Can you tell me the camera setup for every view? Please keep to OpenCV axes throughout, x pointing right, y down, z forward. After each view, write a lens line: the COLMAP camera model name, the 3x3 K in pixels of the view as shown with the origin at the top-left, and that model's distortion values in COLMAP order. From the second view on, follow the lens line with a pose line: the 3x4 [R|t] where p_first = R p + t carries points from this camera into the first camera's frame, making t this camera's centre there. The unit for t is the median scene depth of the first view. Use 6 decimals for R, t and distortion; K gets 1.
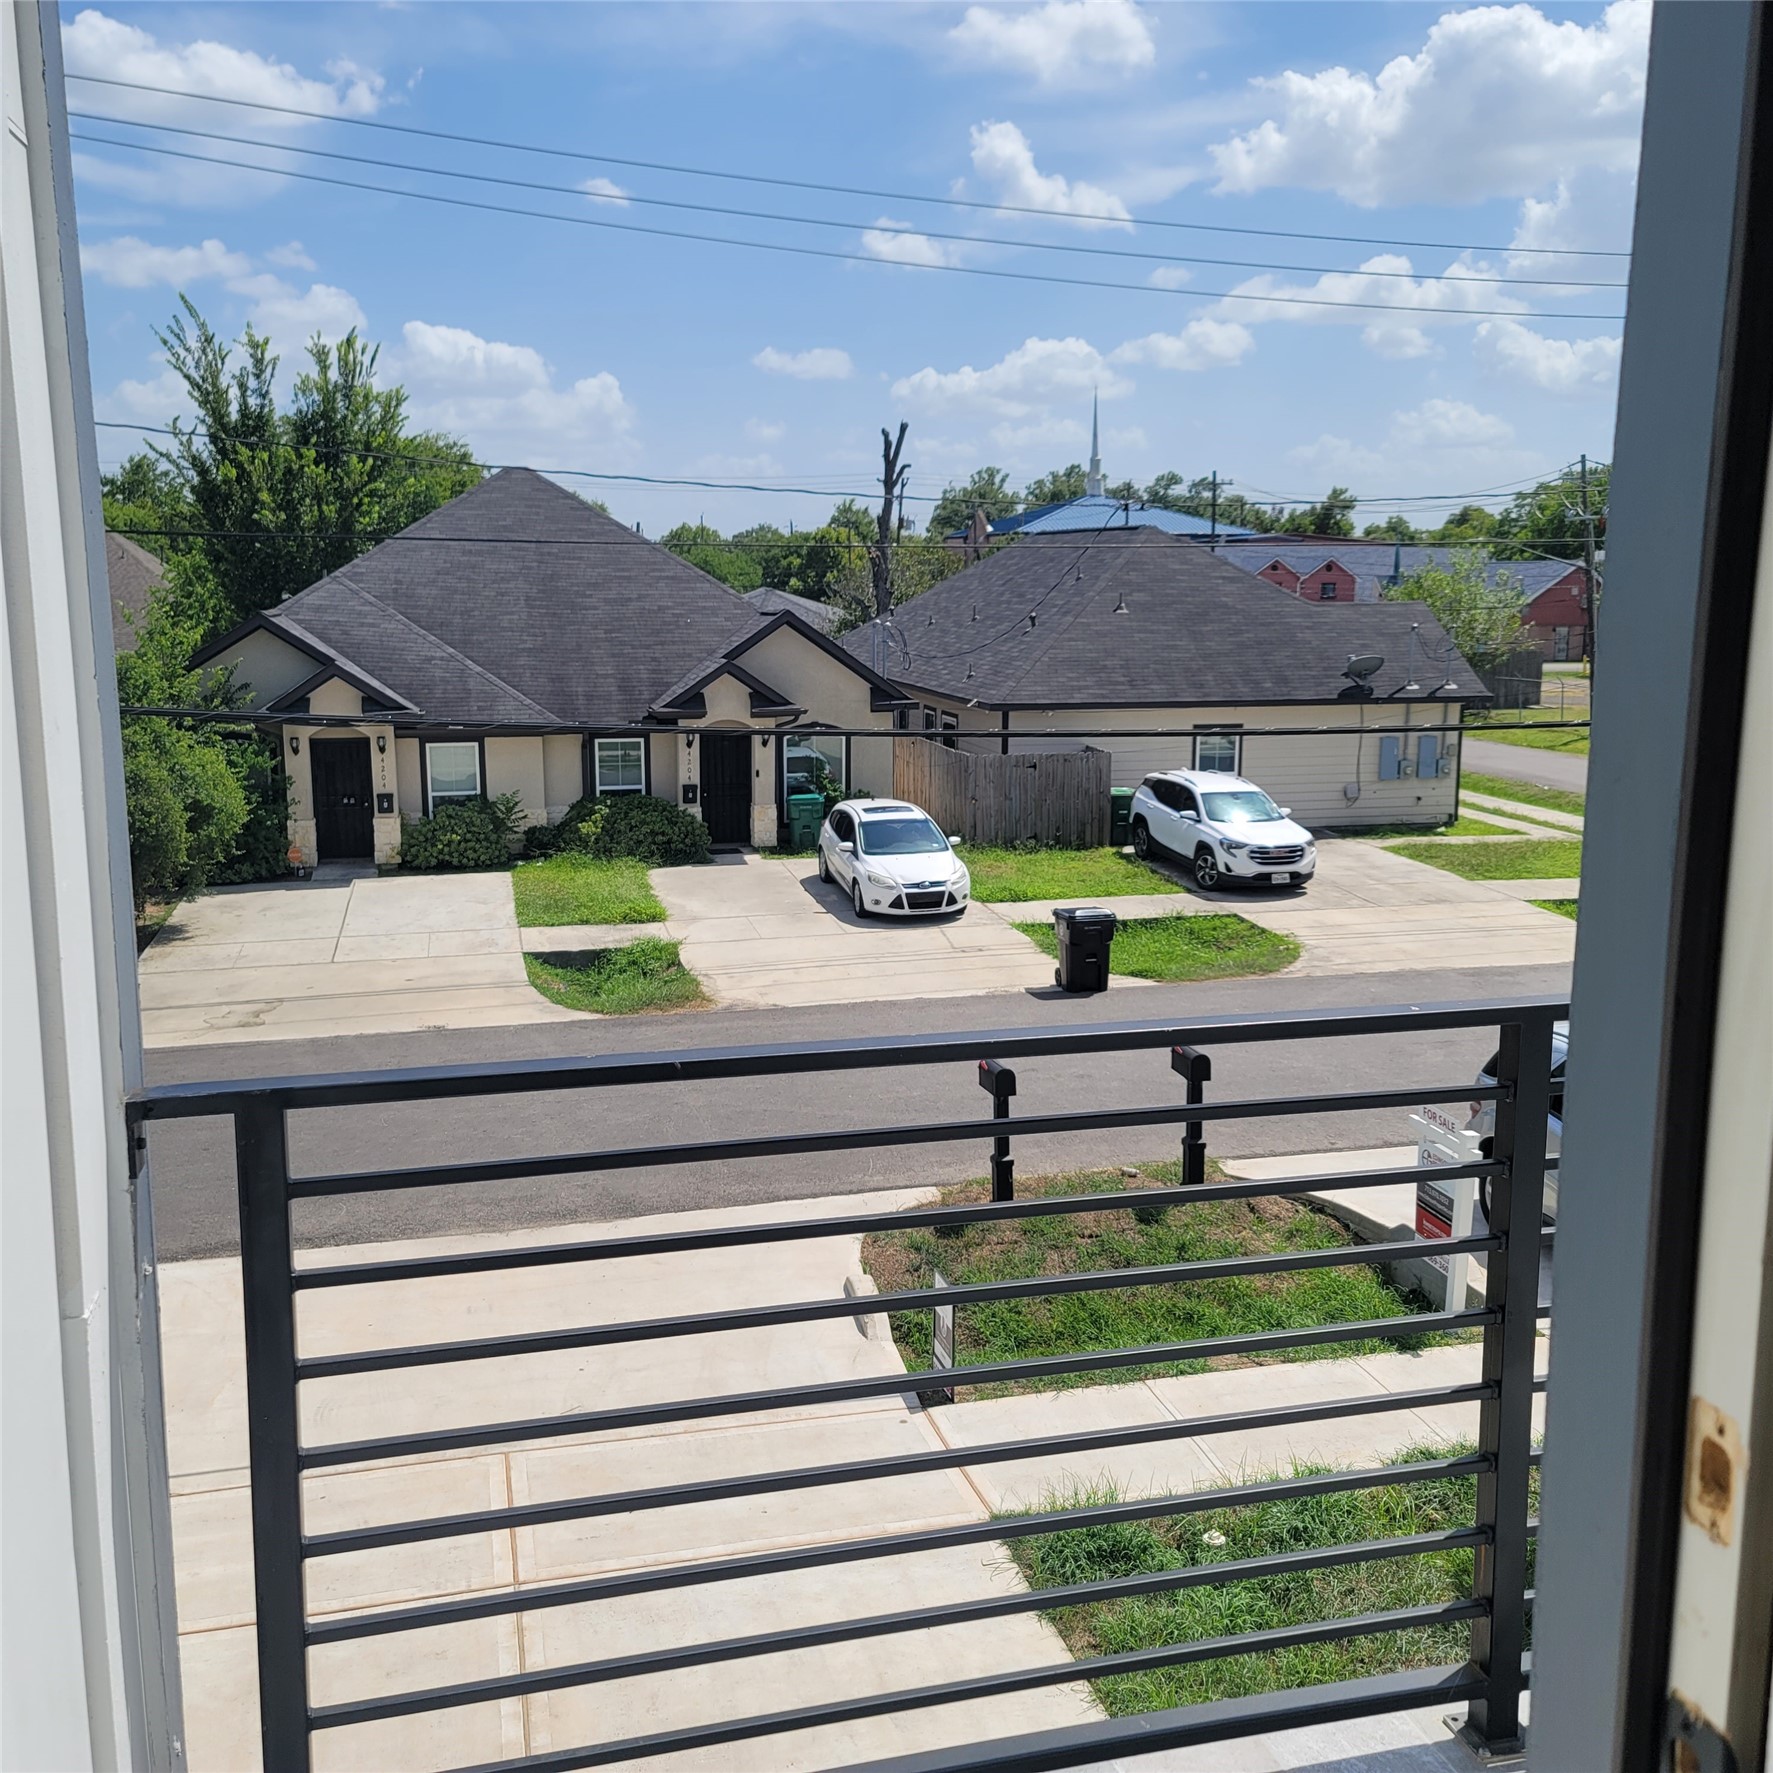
lens RADIAL K [[1695.8, 0, 915.1], [0, 1695.8, 858.0], [0, 0, 1]] dist [0.055201, 0.000000]
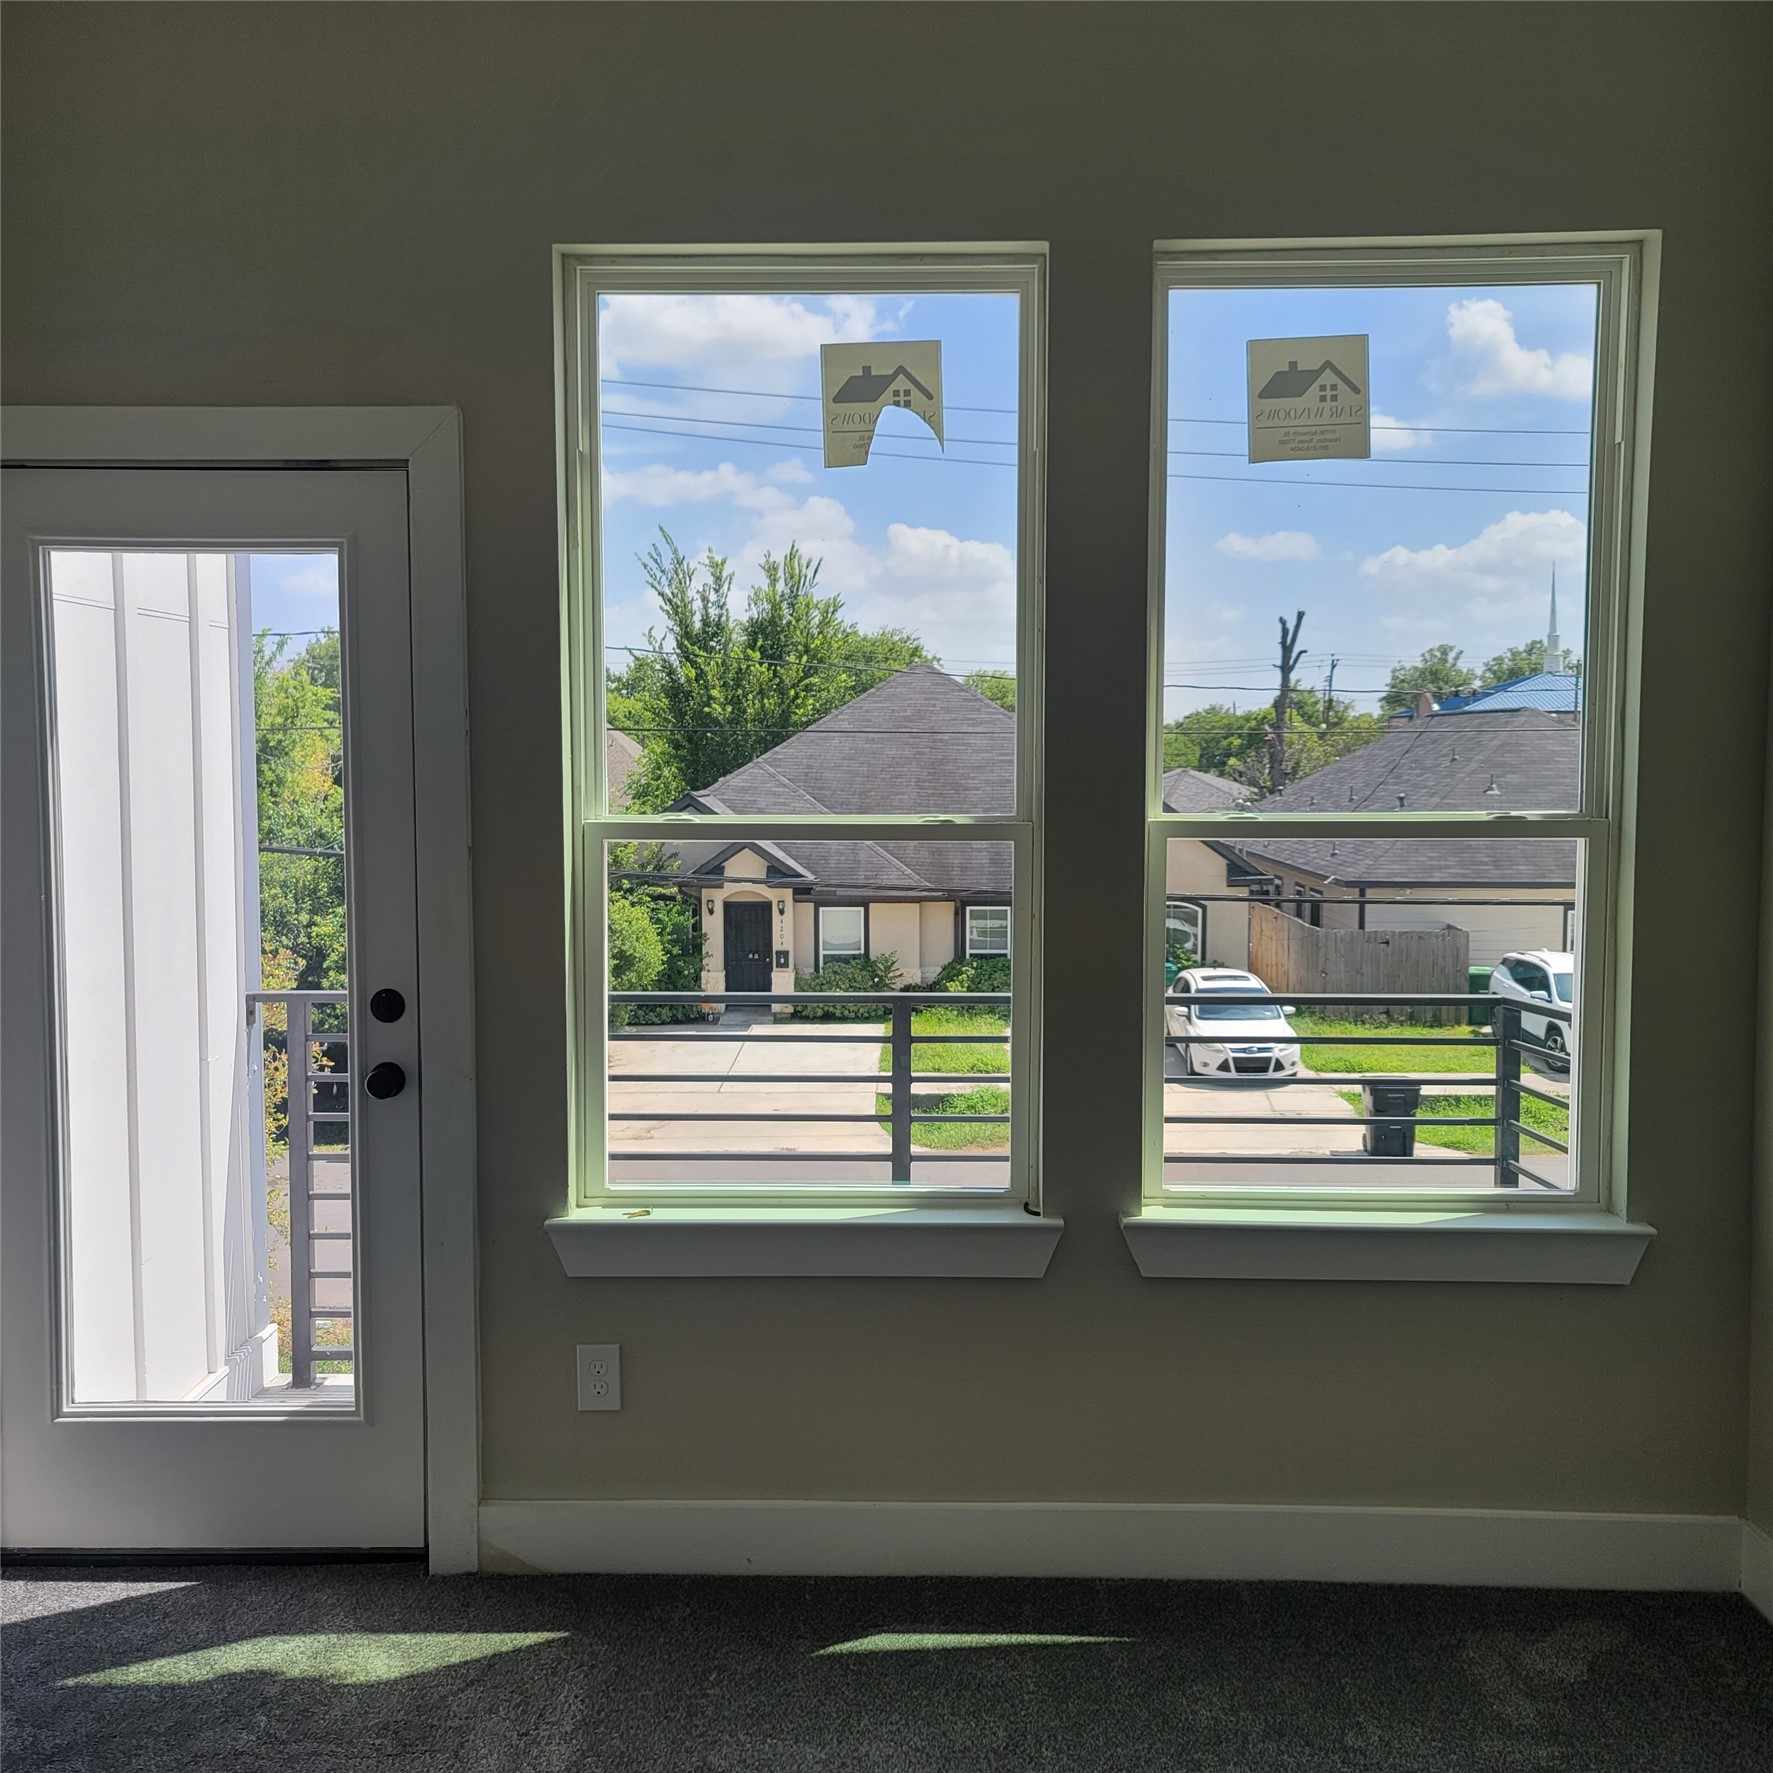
lens RADIAL K [[1695.8, 0, 901.5], [0, 1695.8, 870.4], [0, 0, 1]] dist [0.055201, 0.000000]
pose [[0.963411, 0.015767, -0.267563, 0.058405], [-0.041694, 0.994932, -0.091497, 0.008030], [0.264765, 0.099305, 0.959186, -0.059438]]
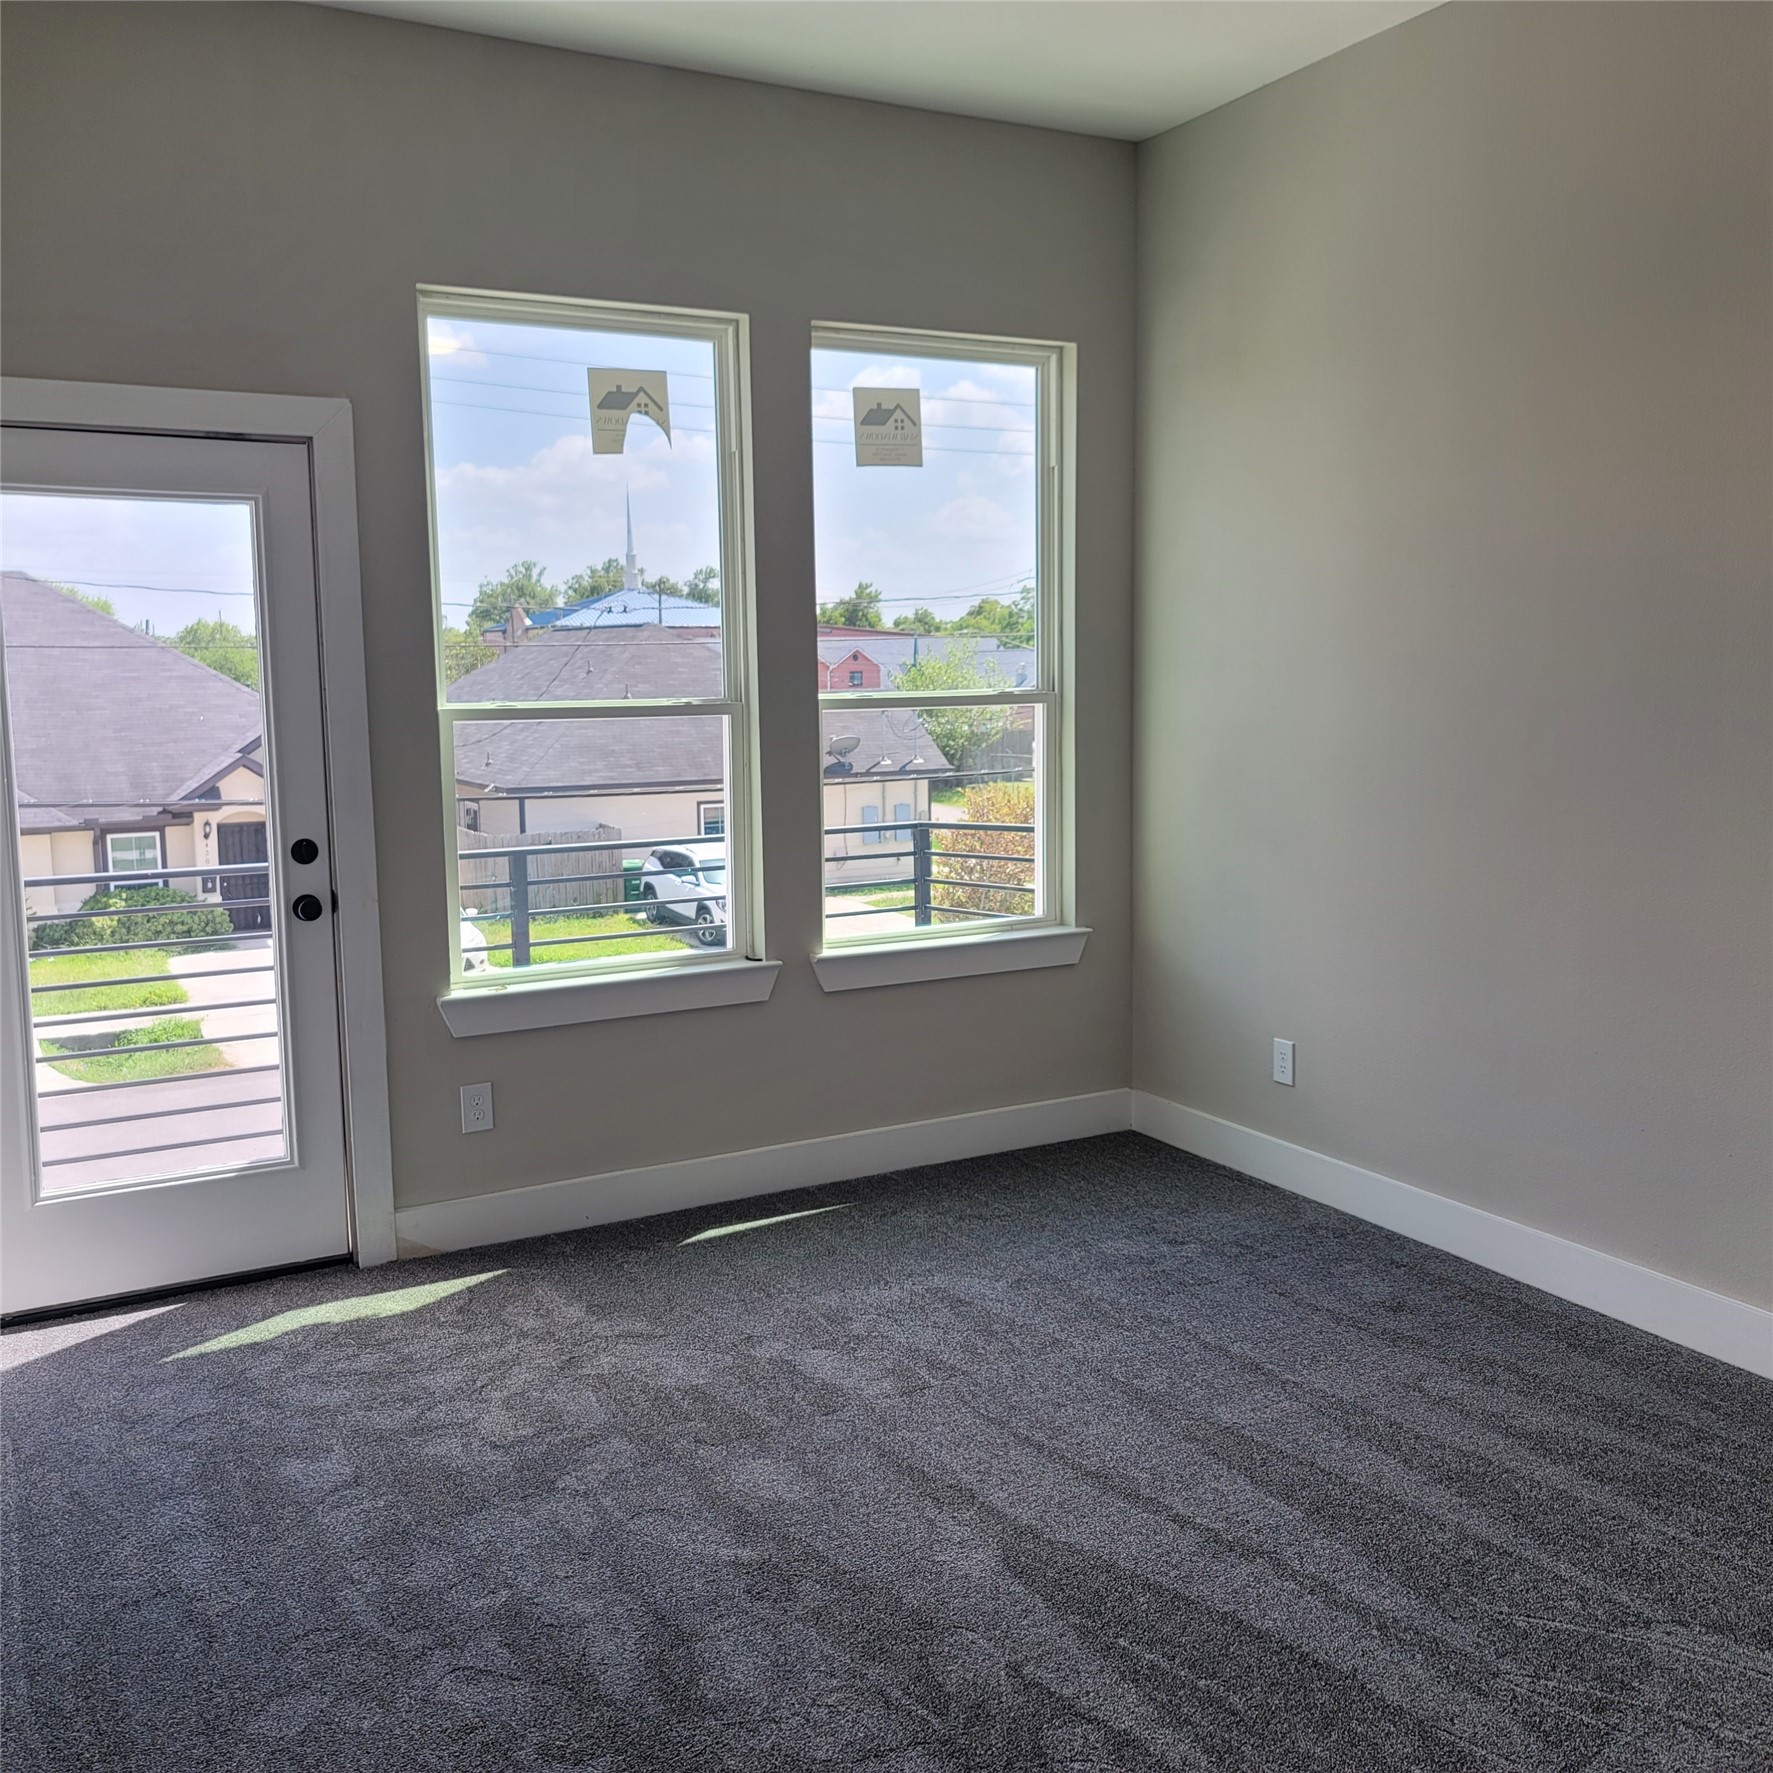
lens RADIAL K [[1695.8, 0, 895.9], [0, 1695.8, 861.4], [0, 0, 1]] dist [0.055201, 0.000000]
pose [[0.968980, -0.045480, 0.242917, 0.018740], [0.057645, 0.997402, -0.043206, 0.016354], [-0.240321, 0.055869, 0.969084, -0.105440]]
